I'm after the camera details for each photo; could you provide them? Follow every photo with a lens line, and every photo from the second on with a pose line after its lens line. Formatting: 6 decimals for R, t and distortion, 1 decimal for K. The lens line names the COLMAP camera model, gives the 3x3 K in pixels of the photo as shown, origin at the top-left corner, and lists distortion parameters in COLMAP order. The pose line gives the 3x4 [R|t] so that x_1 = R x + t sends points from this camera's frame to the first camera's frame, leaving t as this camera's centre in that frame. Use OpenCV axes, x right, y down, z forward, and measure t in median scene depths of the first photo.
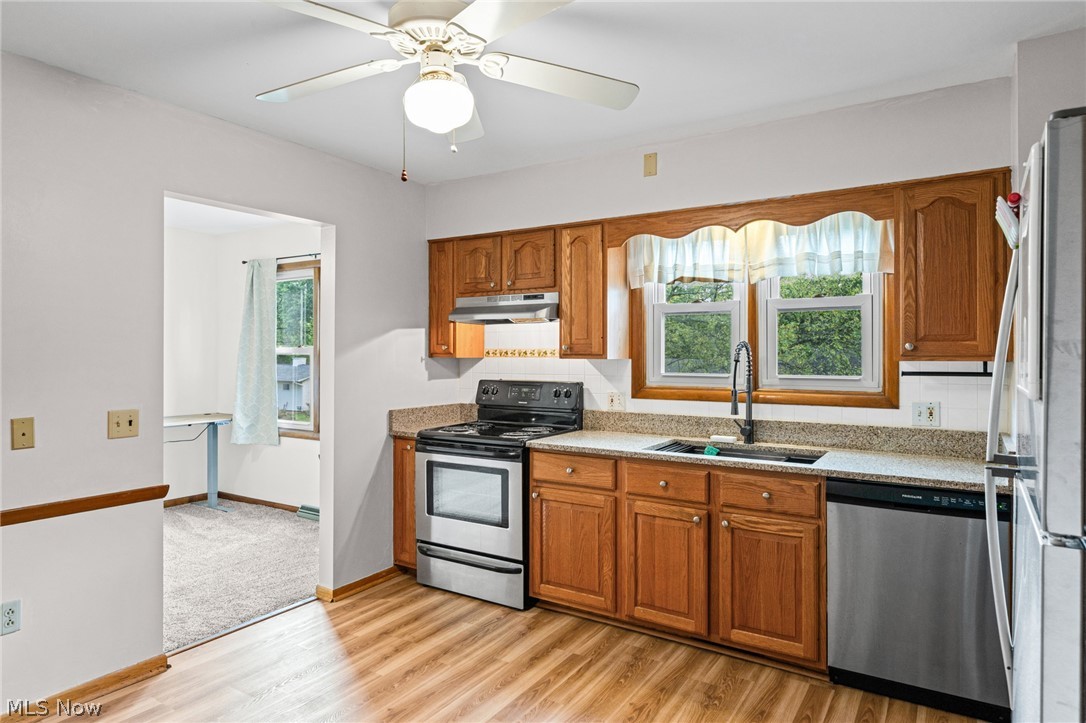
lens RADIAL K [[648.0, 0, 544.8], [0, 648.0, 347.9], [0, 0, 1]] dist [0.001313, -0.000403]
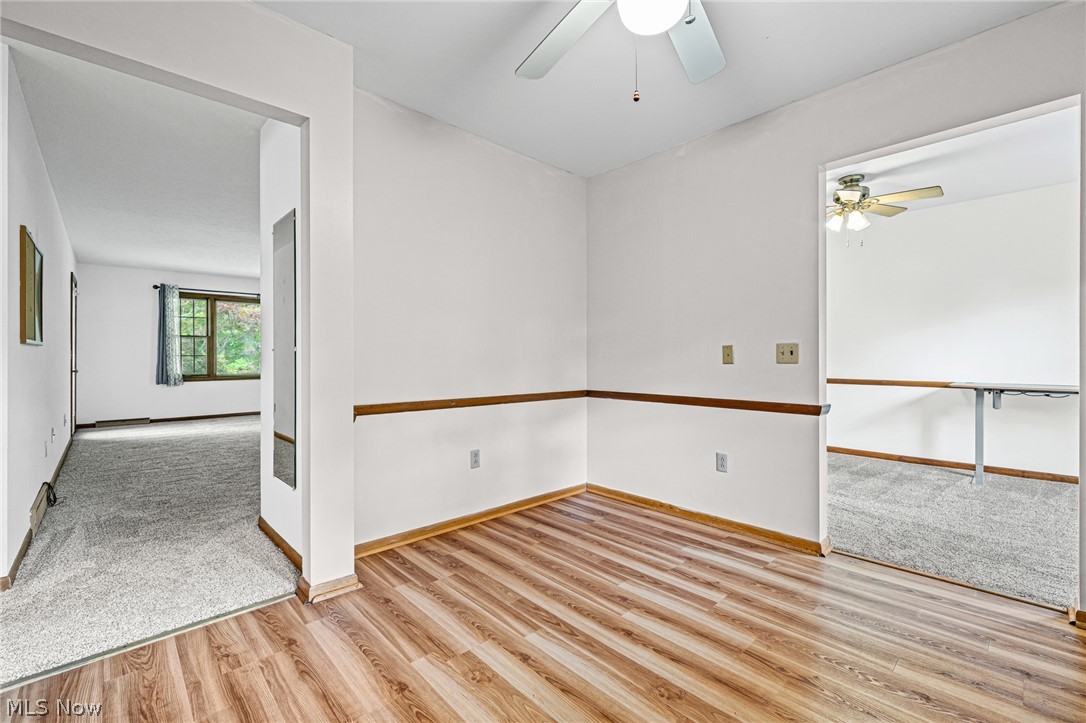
lens RADIAL K [[459.3, 0, 544.1], [0, 459.3, 357.0], [0, 0, 1]] dist [0.002154, 0.000036]
pose [[-0.236827, -0.002726, -0.971548, 0.324510], [0.008088, 0.999956, -0.004777, 0.102183], [0.971518, -0.008989, -0.236795, 0.598081]]
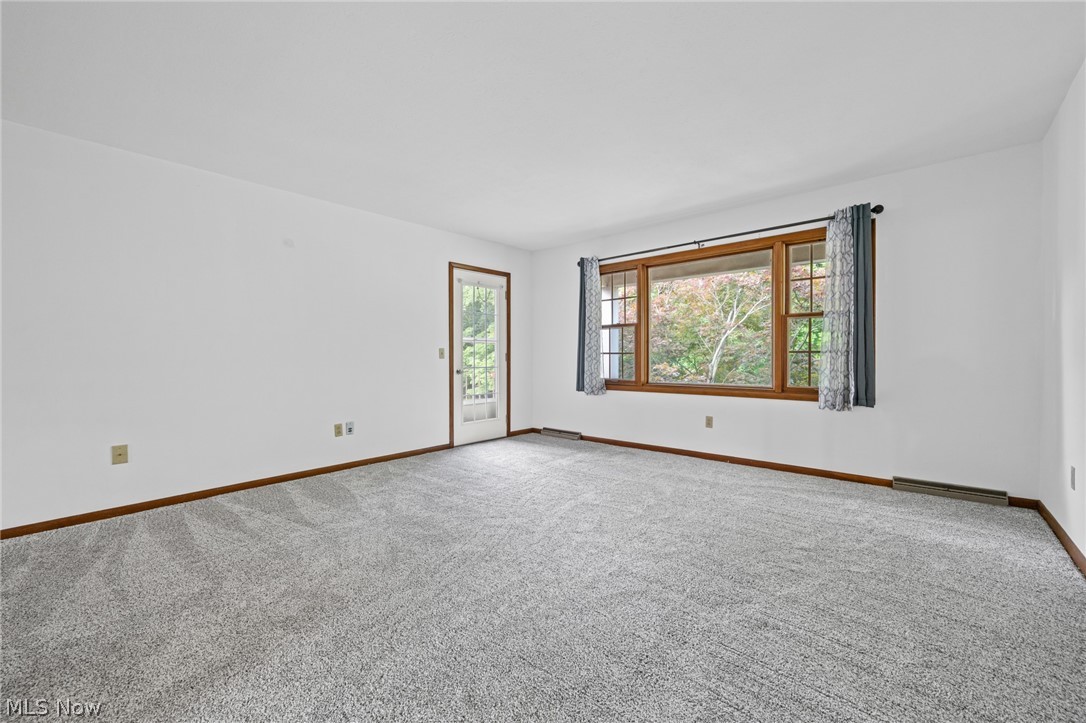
lens RADIAL K [[434.5, 0, 542.9], [0, 434.5, 360.3], [0, 0, 1]] dist [-0.000369, 0.000366]
pose [[-0.989217, 0.000114, 0.146459, -1.512000], [0.000092, 1.000000, -0.000153, 0.094356], [-0.146459, -0.000138, -0.989217, -0.131508]]
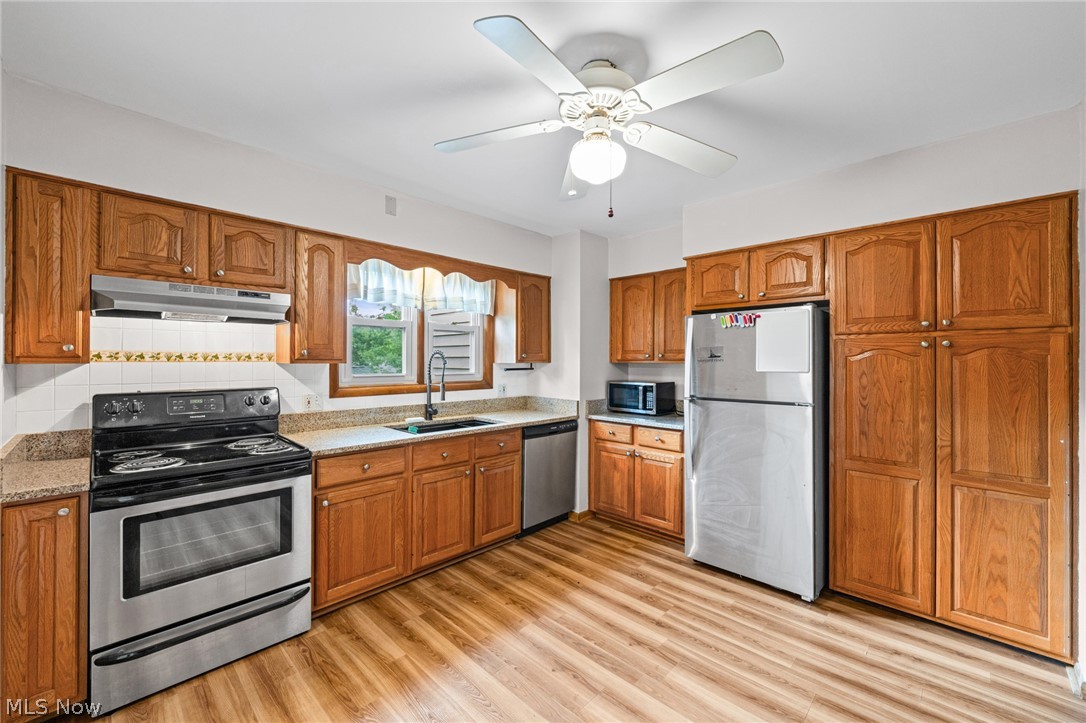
lens RADIAL K [[434.5, 0, 541.0], [0, 434.5, 359.0], [0, 0, 1]] dist [-0.000369, 0.000366]
pose [[0.206578, 0.001951, 0.978428, -0.597630], [-0.012707, 0.999919, 0.000689, 0.005442], [-0.978348, -0.012575, 0.206586, 0.556212]]
